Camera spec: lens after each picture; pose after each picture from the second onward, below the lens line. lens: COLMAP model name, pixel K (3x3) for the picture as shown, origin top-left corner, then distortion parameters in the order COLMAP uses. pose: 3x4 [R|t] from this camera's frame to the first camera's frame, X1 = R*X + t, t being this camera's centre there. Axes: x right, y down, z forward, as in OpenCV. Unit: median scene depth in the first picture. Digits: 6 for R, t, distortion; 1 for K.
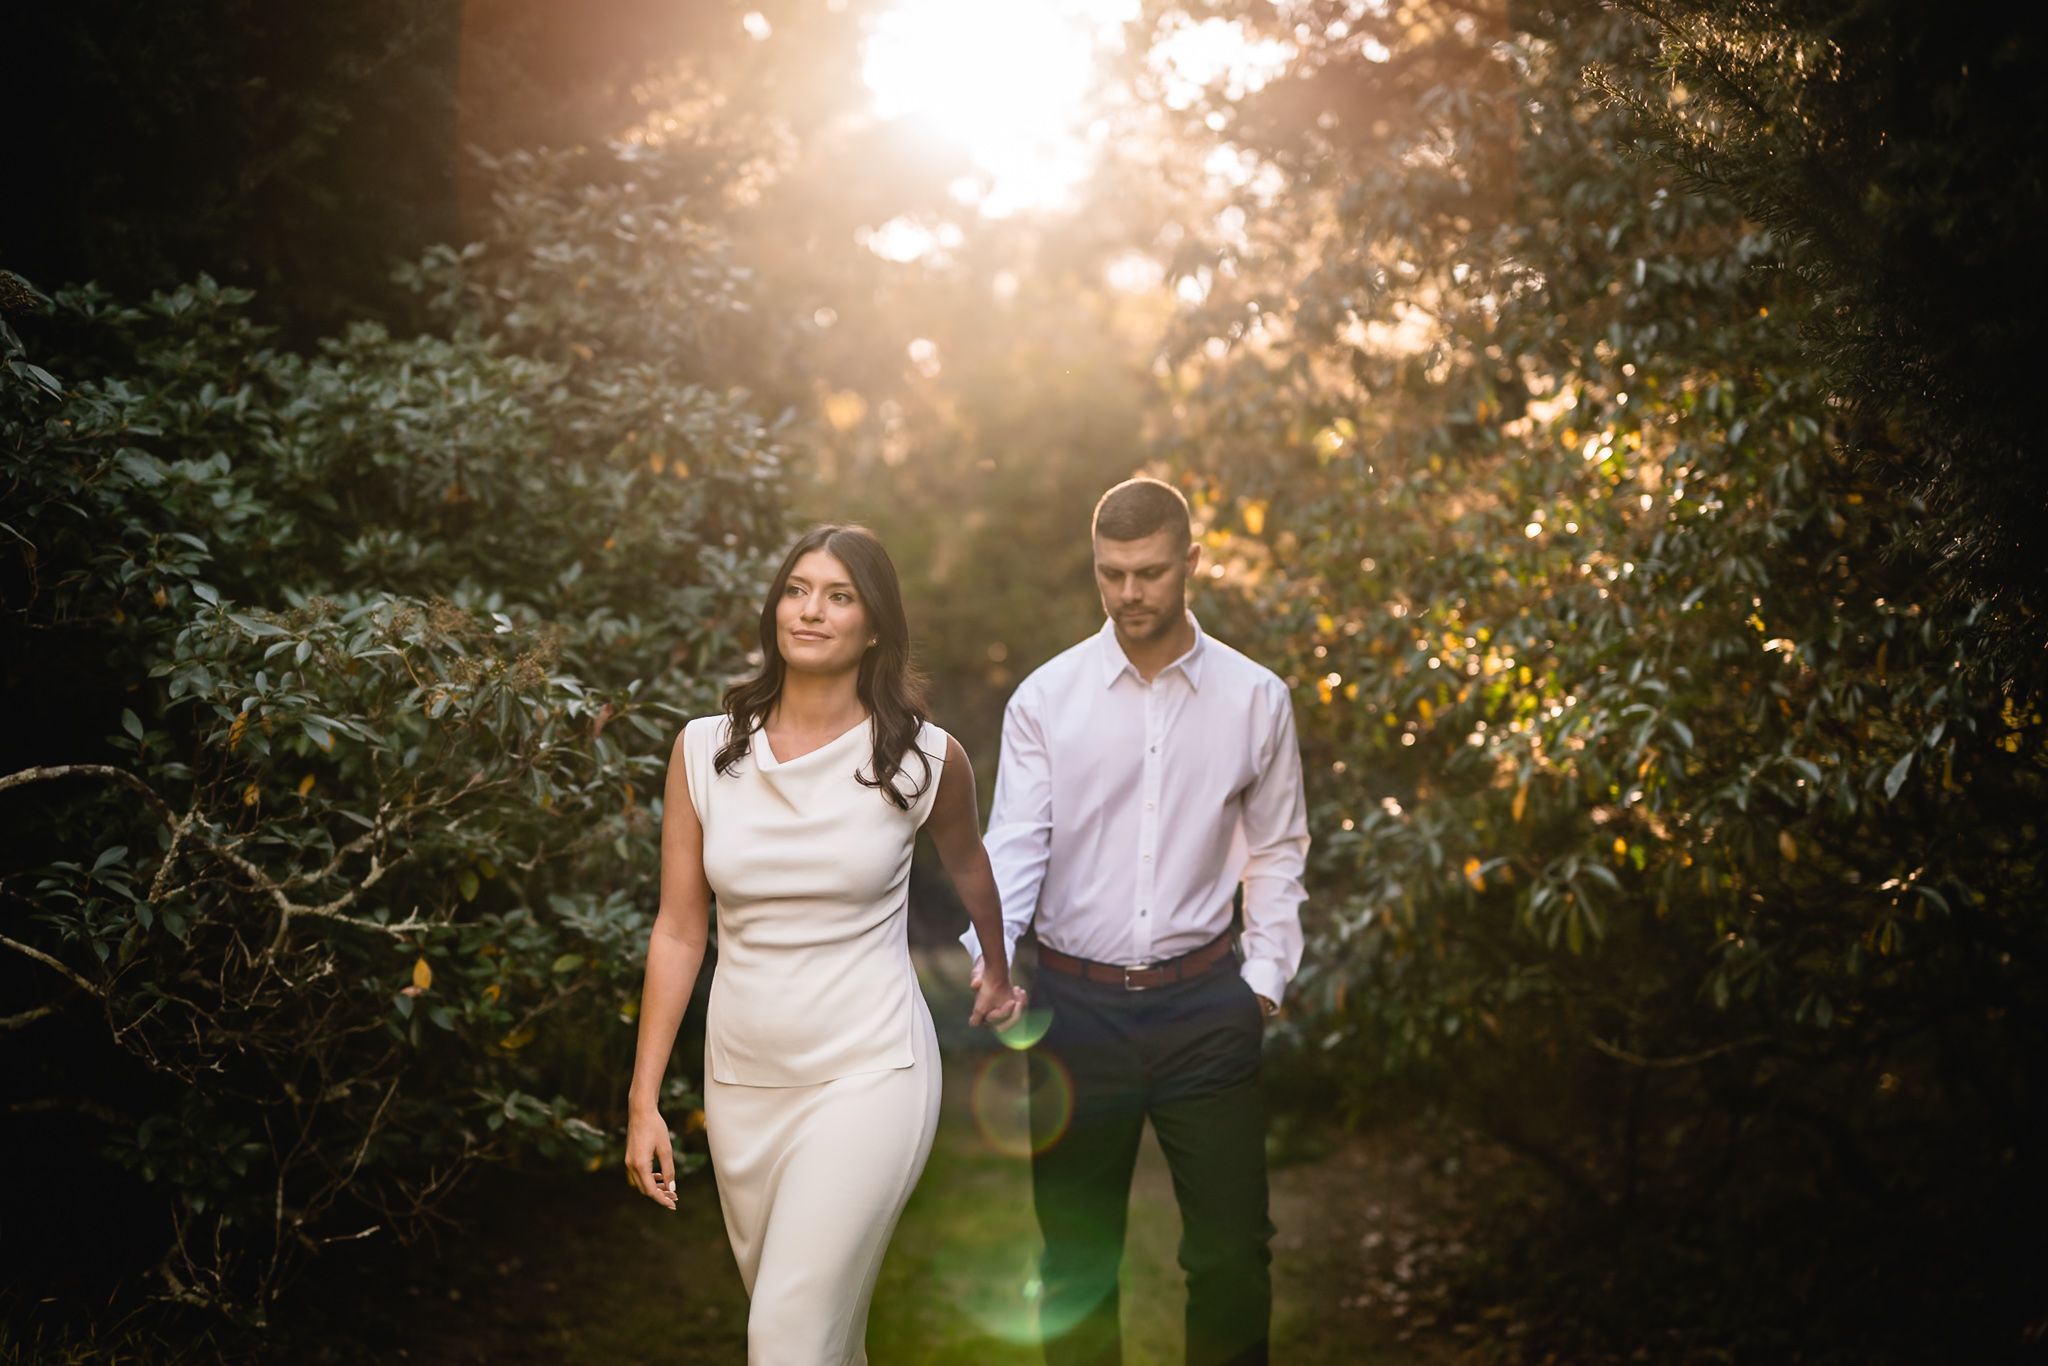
lens RADIAL K [[2945.5, 0, 1012.1], [0, 2945.5, 705.6], [0, 0, 1]] dist [-0.017392, 0.016369]
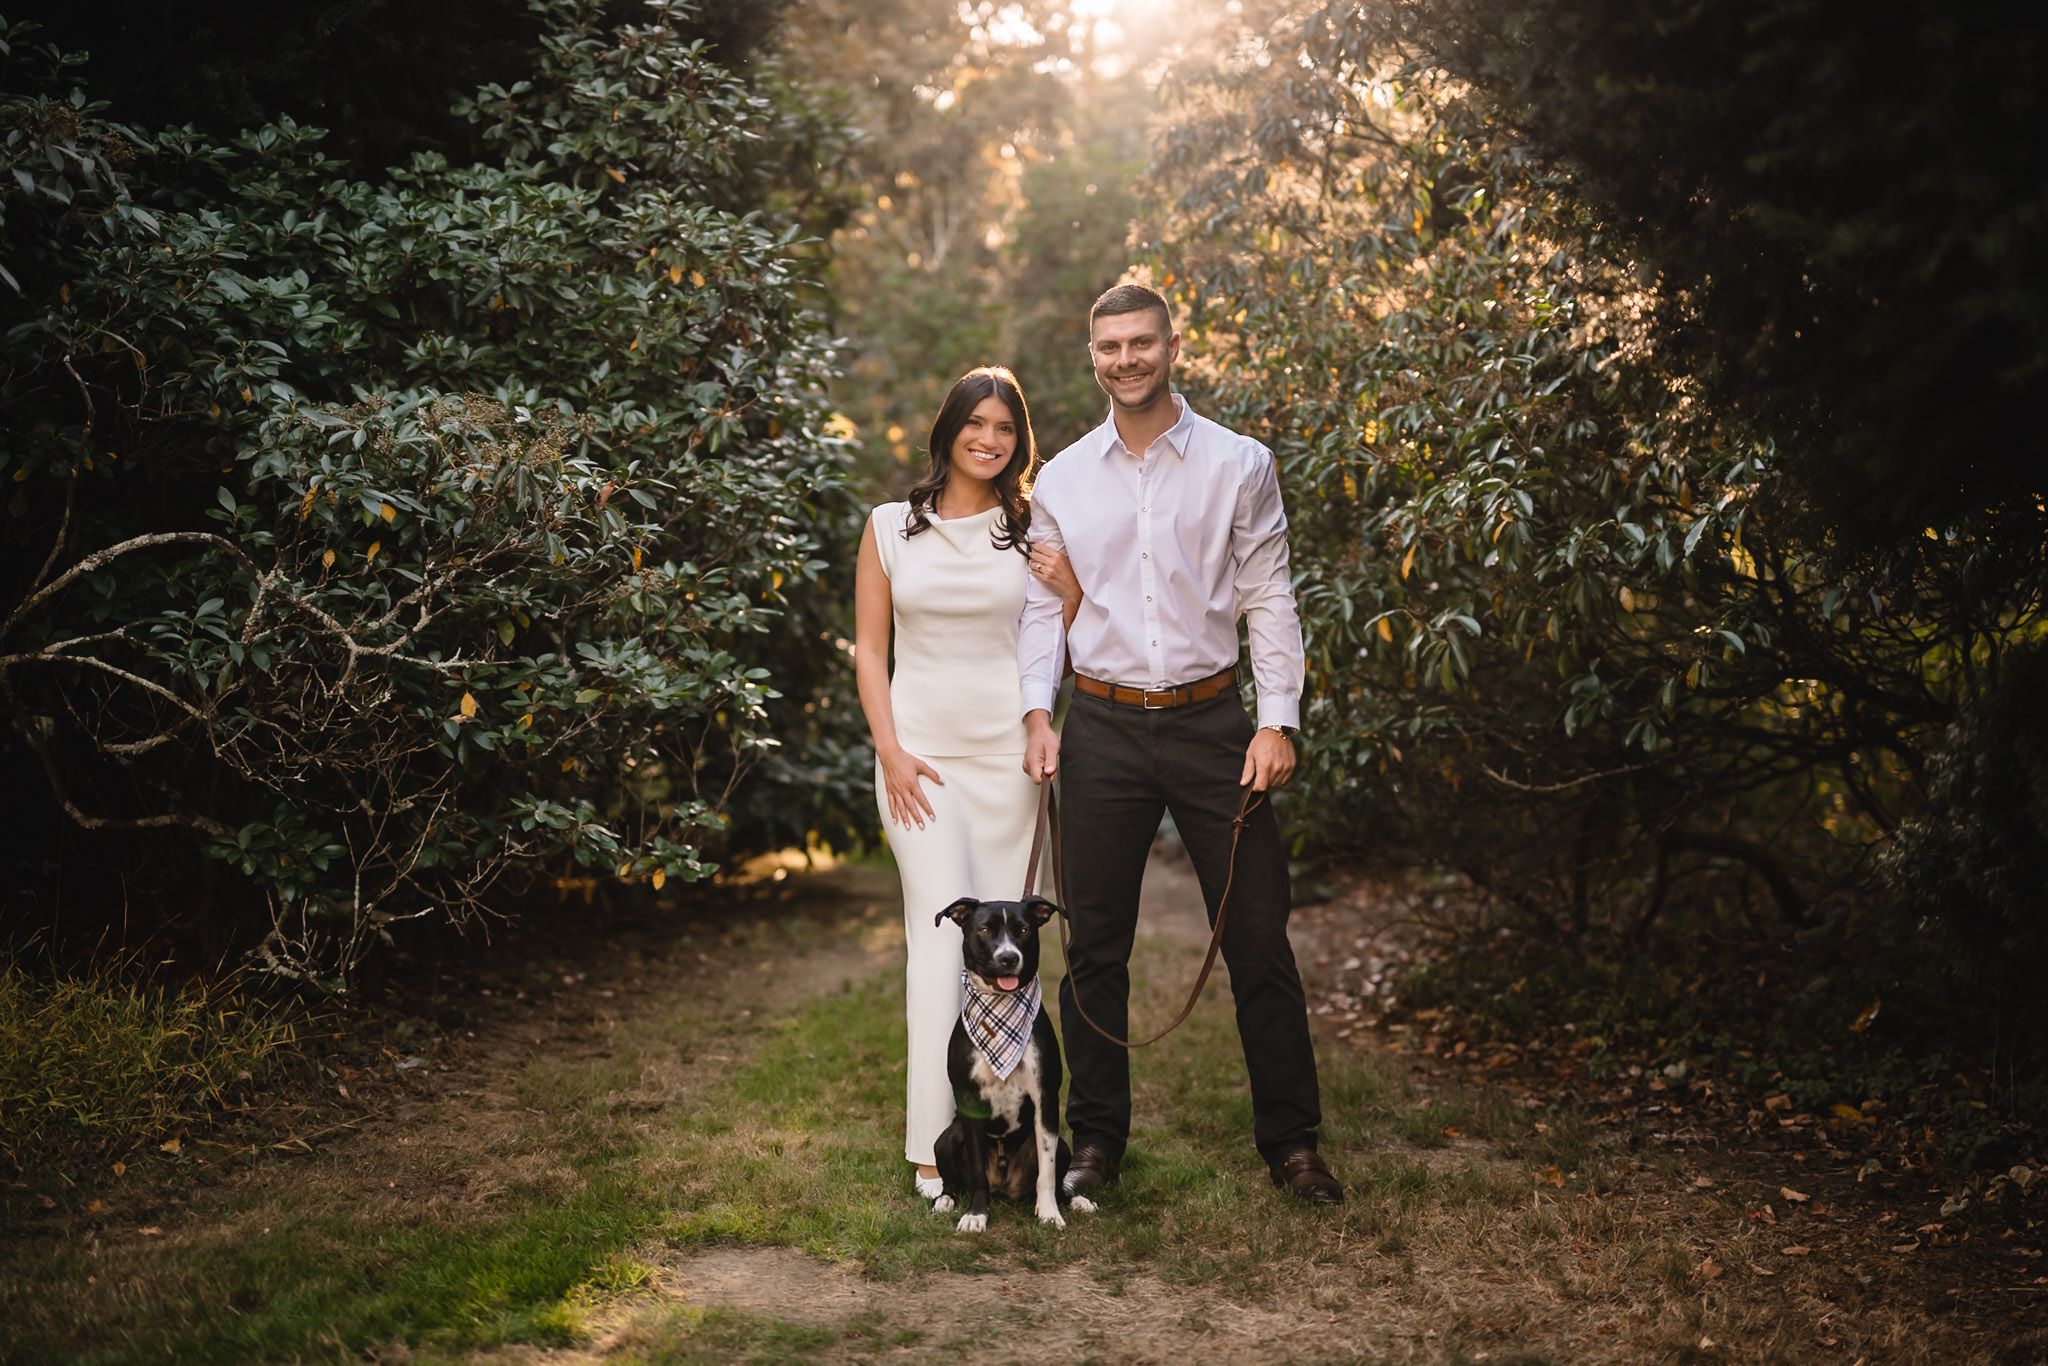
lens RADIAL K [[2974.9, 0, 1024.0], [0, 2974.9, 683.0], [0, 0, 1]] dist [-0.022953, 0.097491]
pose [[0.999186, -0.001985, -0.040281, 0.068361], [0.004541, 0.997974, 0.063454, 0.004834], [0.040073, -0.063586, 0.997172, -0.185954]]
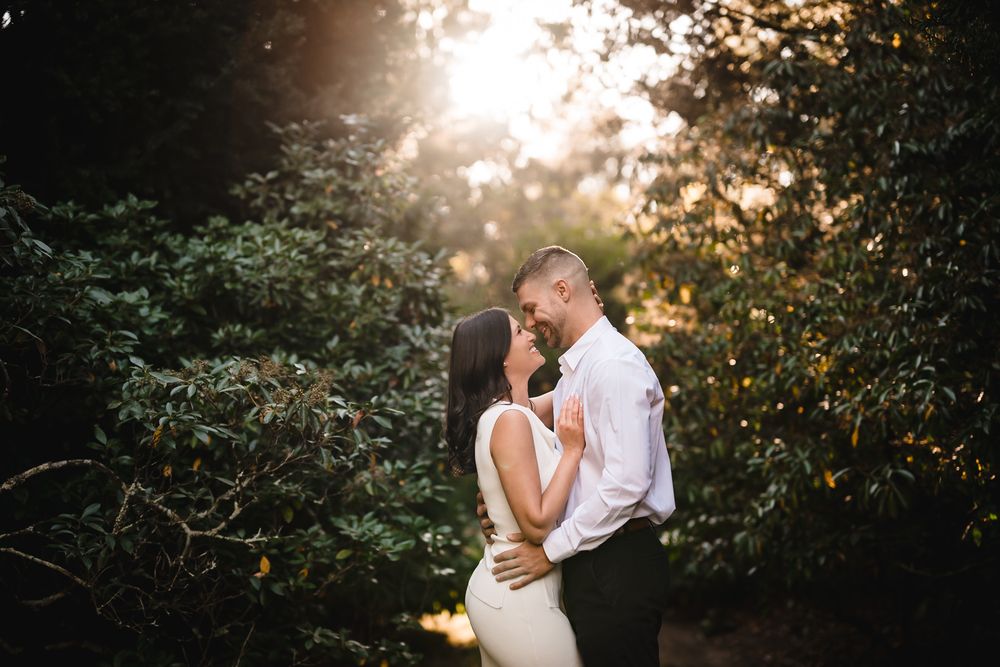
lens RADIAL K [[1452.6, 0, 500.0], [0, 1452.6, 333.5], [0, 0, 1]] dist [-0.022953, 0.097491]
pose [[0.998048, -0.056764, -0.026021, -0.021127], [0.055435, 0.997248, -0.049222, 0.000900], [0.028743, 0.047684, 0.998449, 0.090142]]
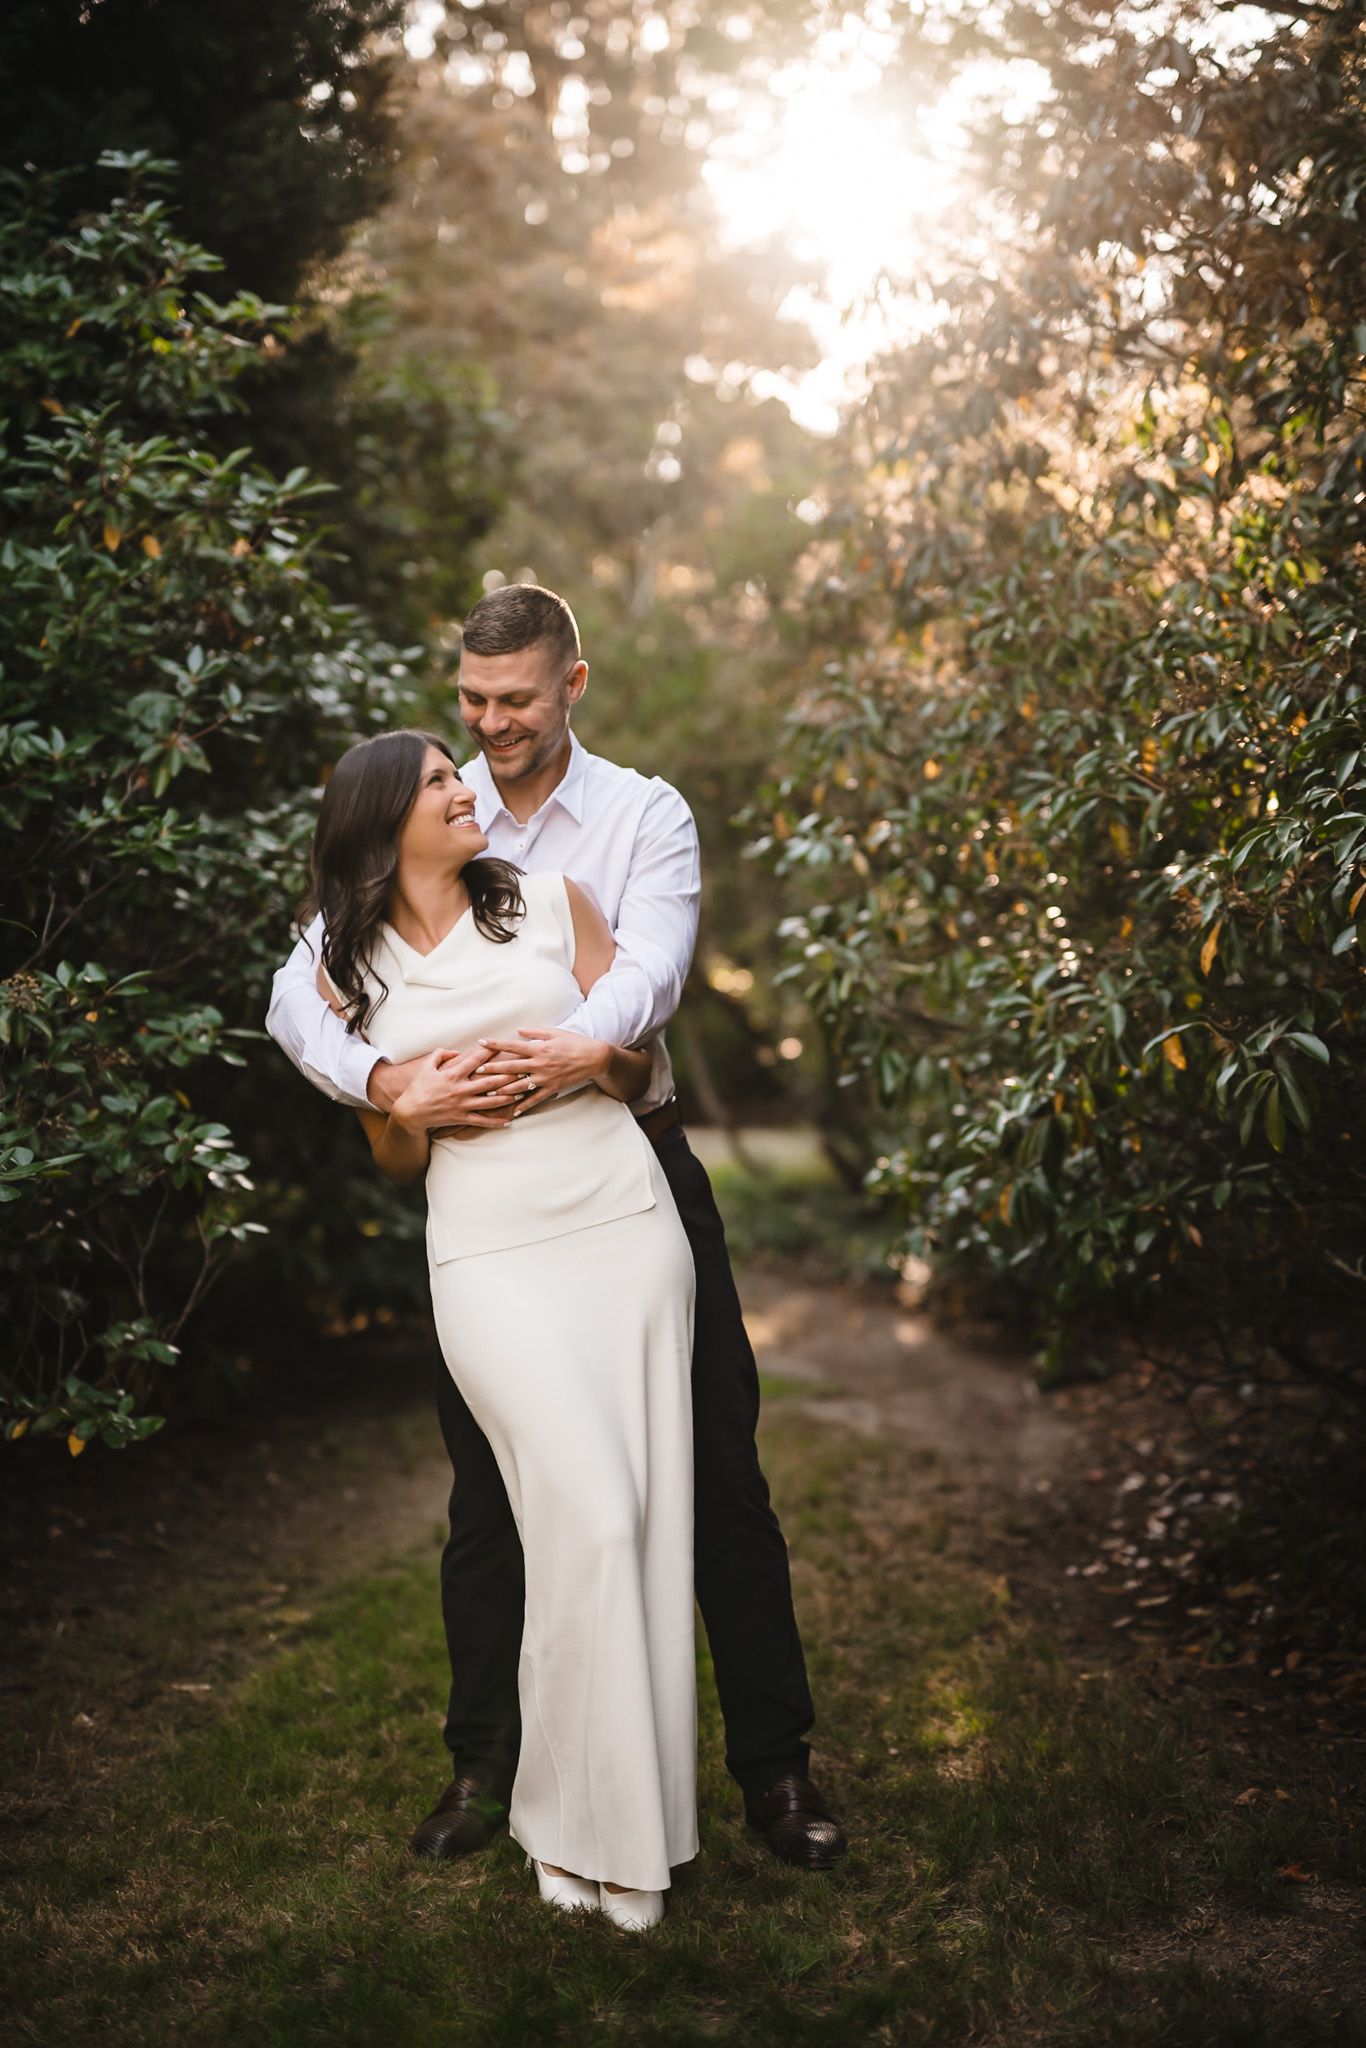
lens RADIAL K [[3032.2, 0, 650.1], [0, 3032.2, 1027.5], [0, 0, 1]] dist [-0.003281, 0.017789]
pose [[0.996001, -0.014606, -0.088135, 0.098778], [0.018962, 0.998629, 0.048795, 0.012239], [0.087301, -0.050271, 0.994913, 0.216515]]
